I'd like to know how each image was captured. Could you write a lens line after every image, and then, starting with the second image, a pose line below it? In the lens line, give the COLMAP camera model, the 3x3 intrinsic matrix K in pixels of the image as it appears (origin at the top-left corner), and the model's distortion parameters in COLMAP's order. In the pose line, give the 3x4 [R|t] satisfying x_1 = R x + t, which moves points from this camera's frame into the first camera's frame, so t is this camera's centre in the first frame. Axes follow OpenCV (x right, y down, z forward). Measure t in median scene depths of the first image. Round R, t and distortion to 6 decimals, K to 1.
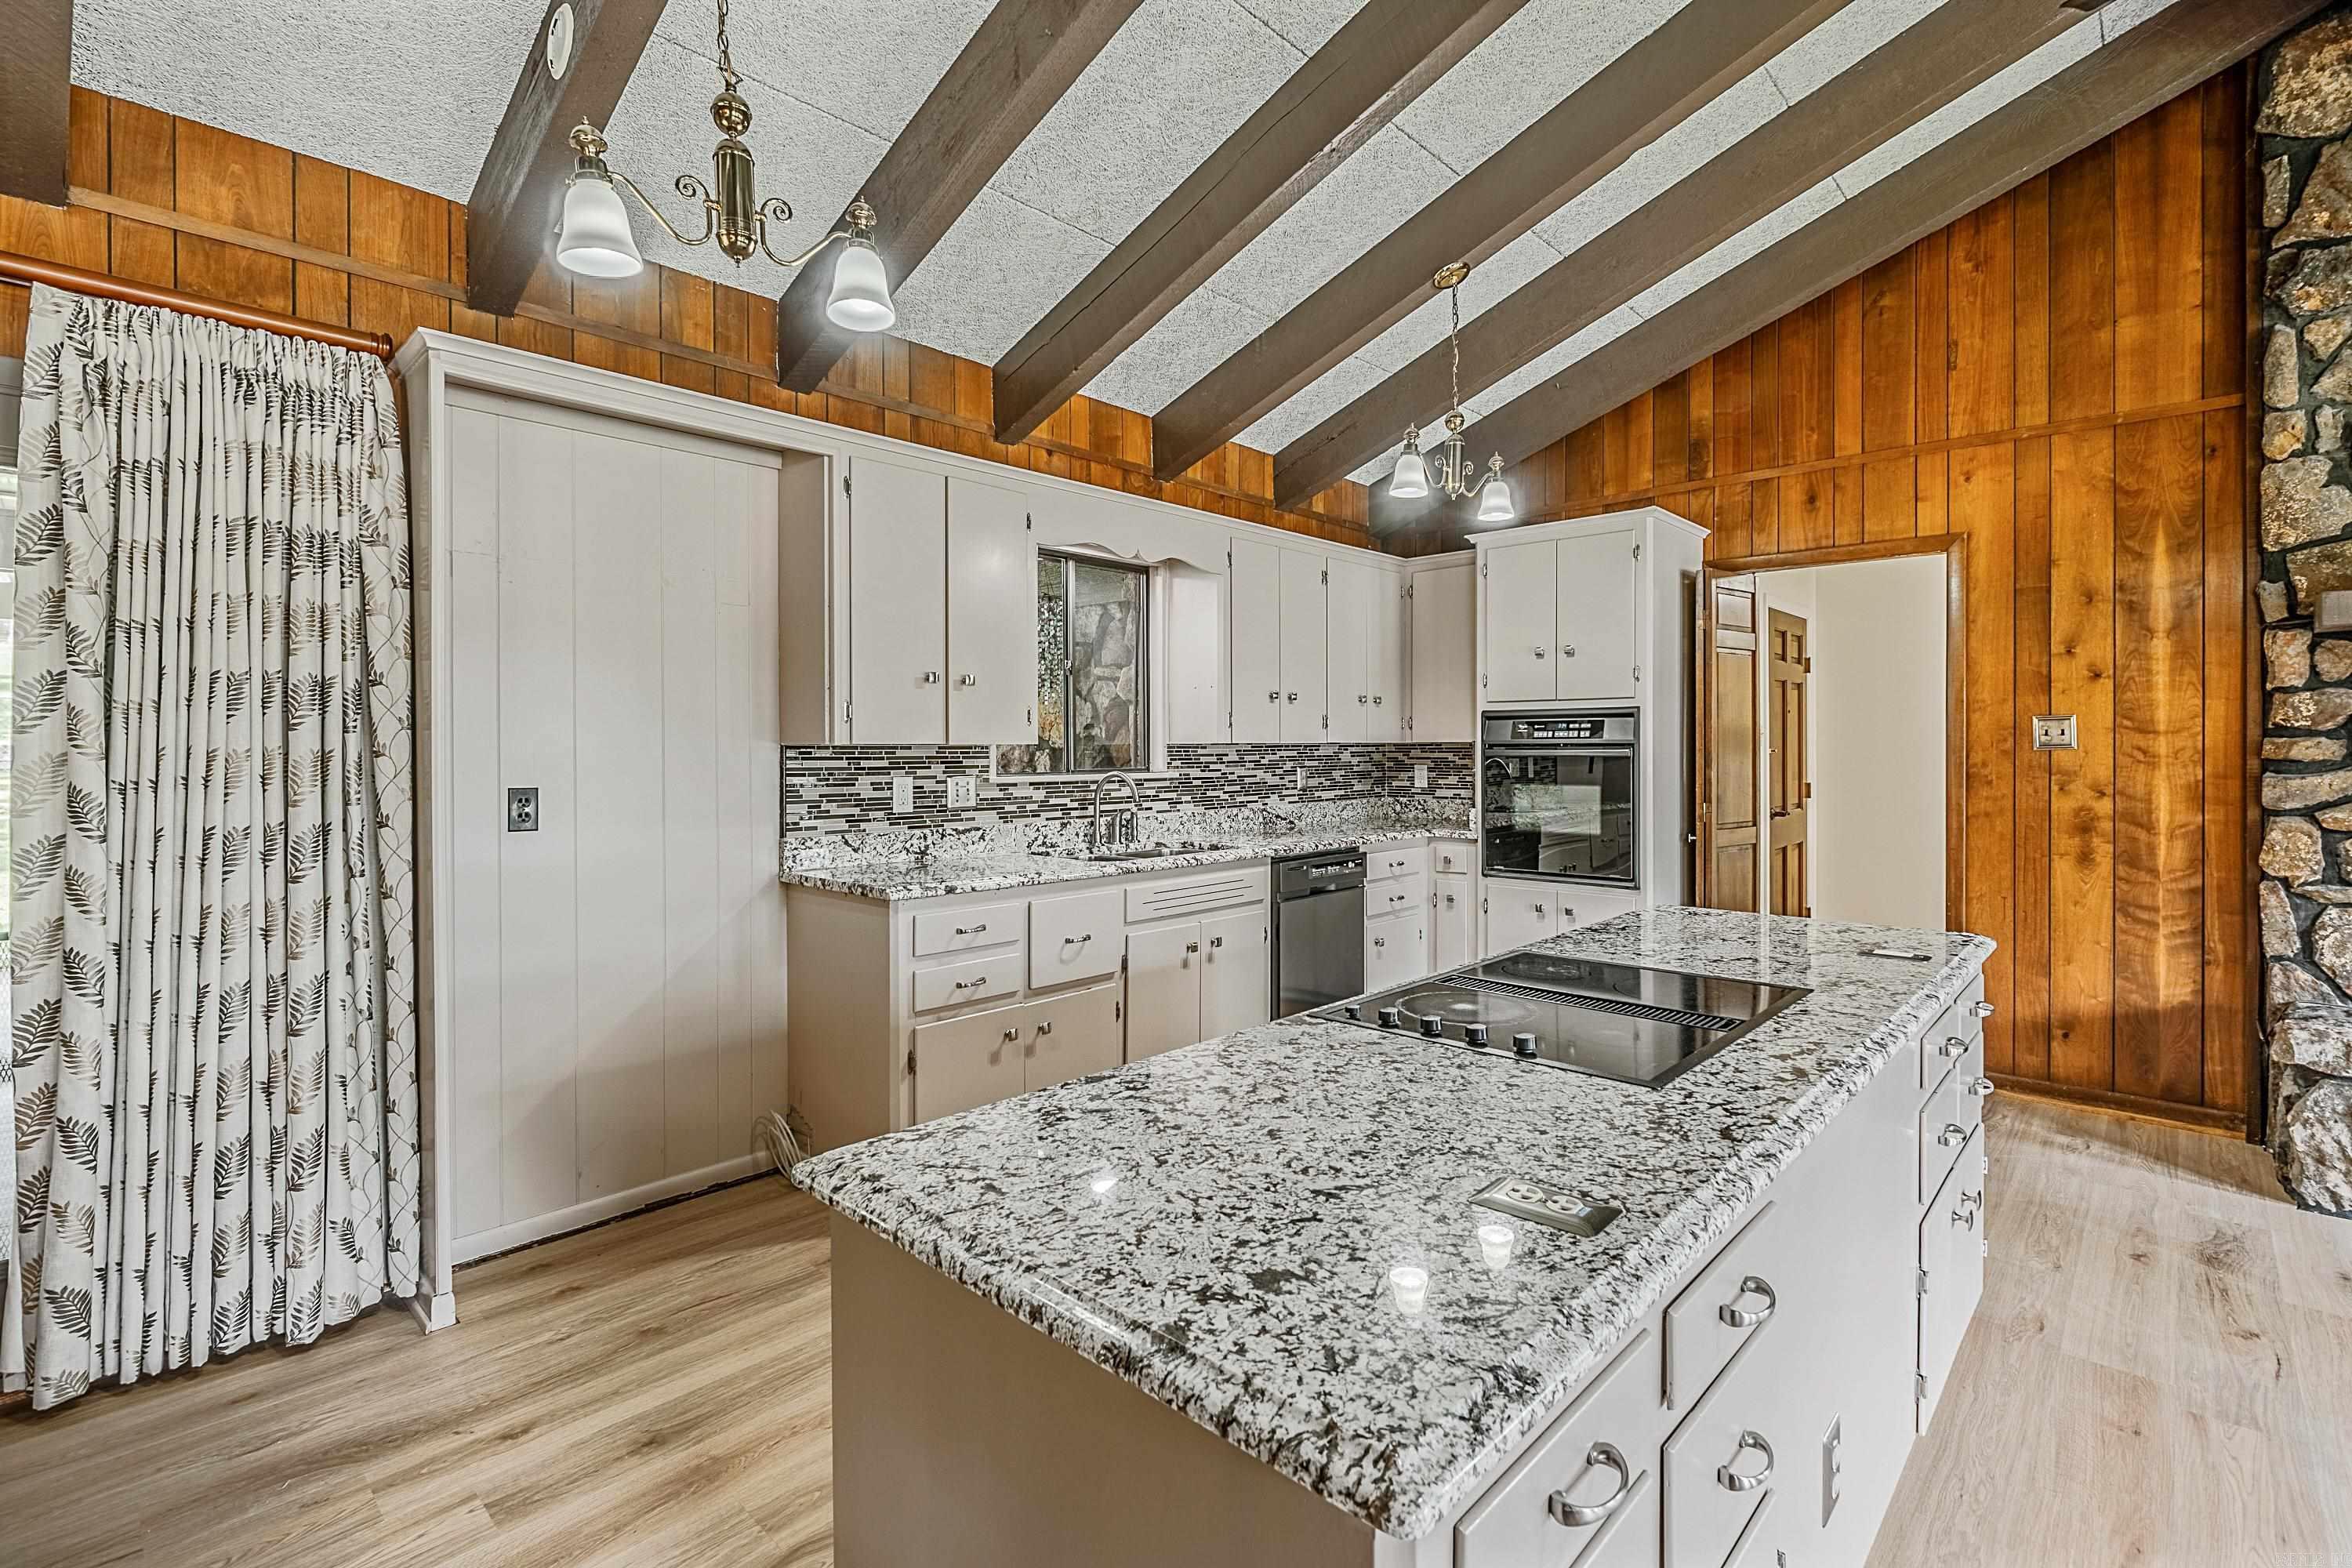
lens RADIAL K [[1070.9, 0, 1181.1], [0, 1070.9, 751.5], [0, 0, 1]] dist [-0.001392, -0.000348]
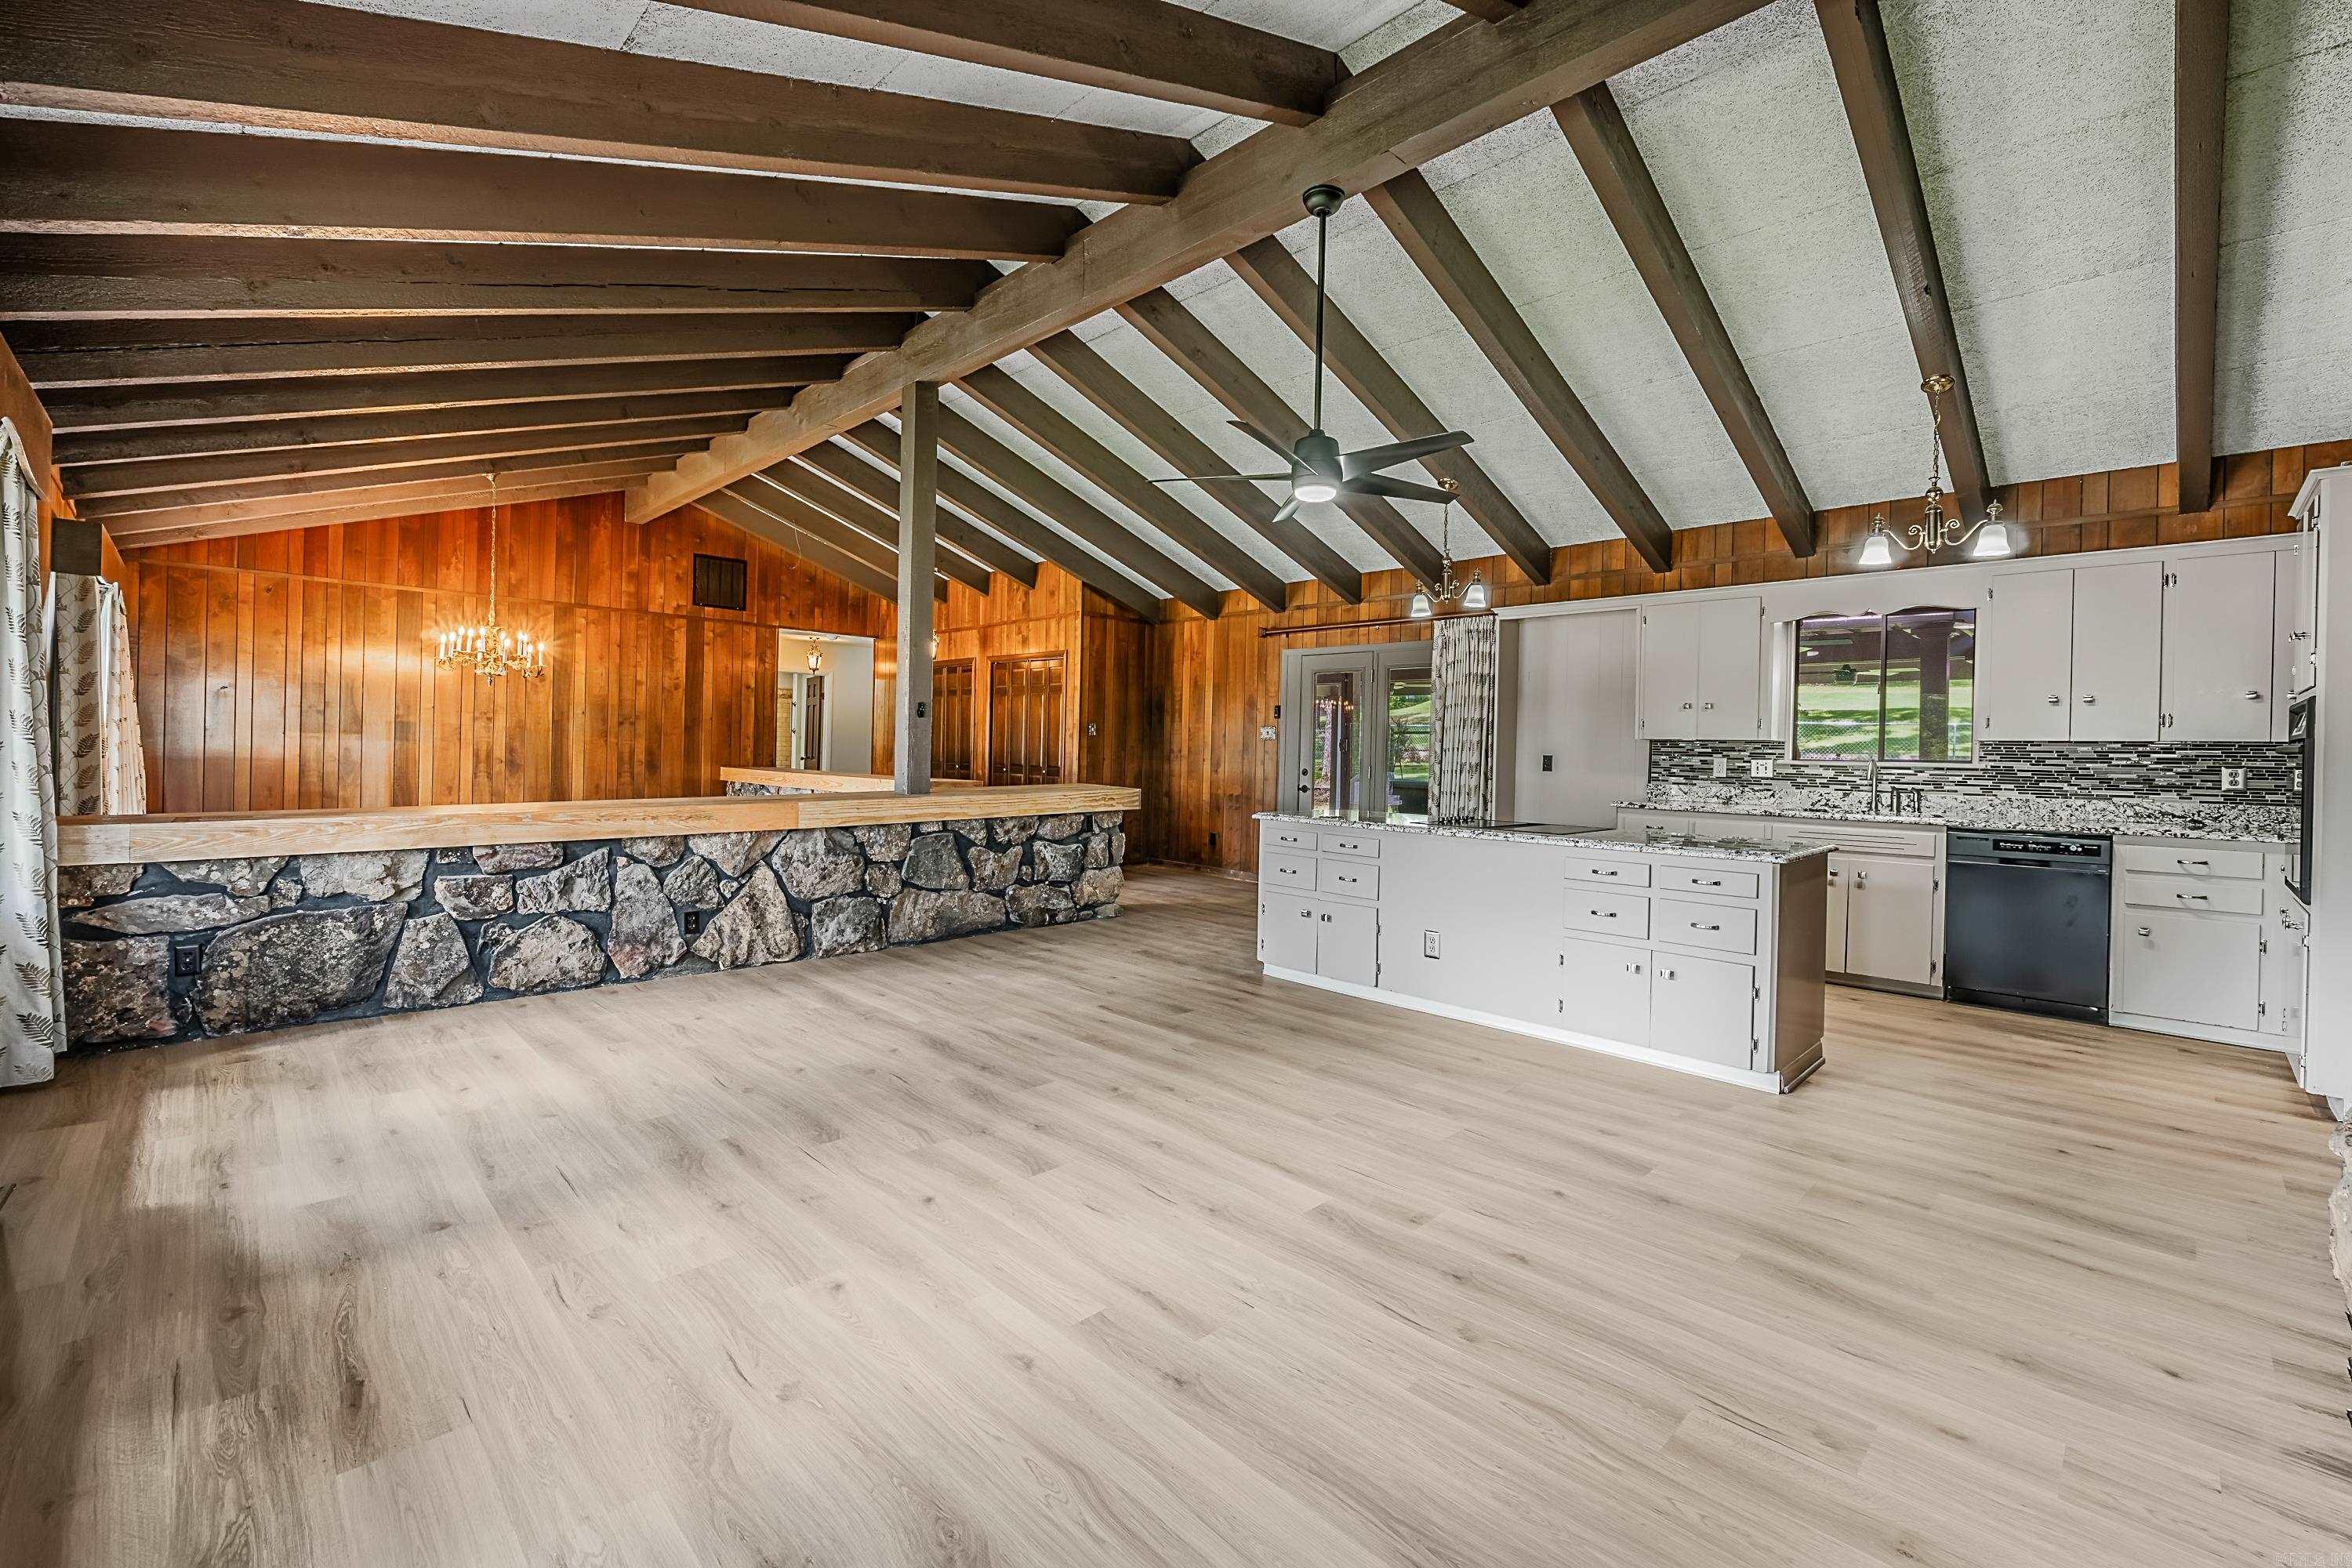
lens RADIAL K [[977.6, 0, 1190.1], [0, 977.6, 754.0], [0, 0, 1]] dist [-0.003827, -0.000787]
pose [[-0.022218, 0.010651, -0.999696, 1.350606], [-0.019283, 0.999753, 0.011080, 0.014646], [0.999567, 0.019523, -0.022007, 0.105597]]
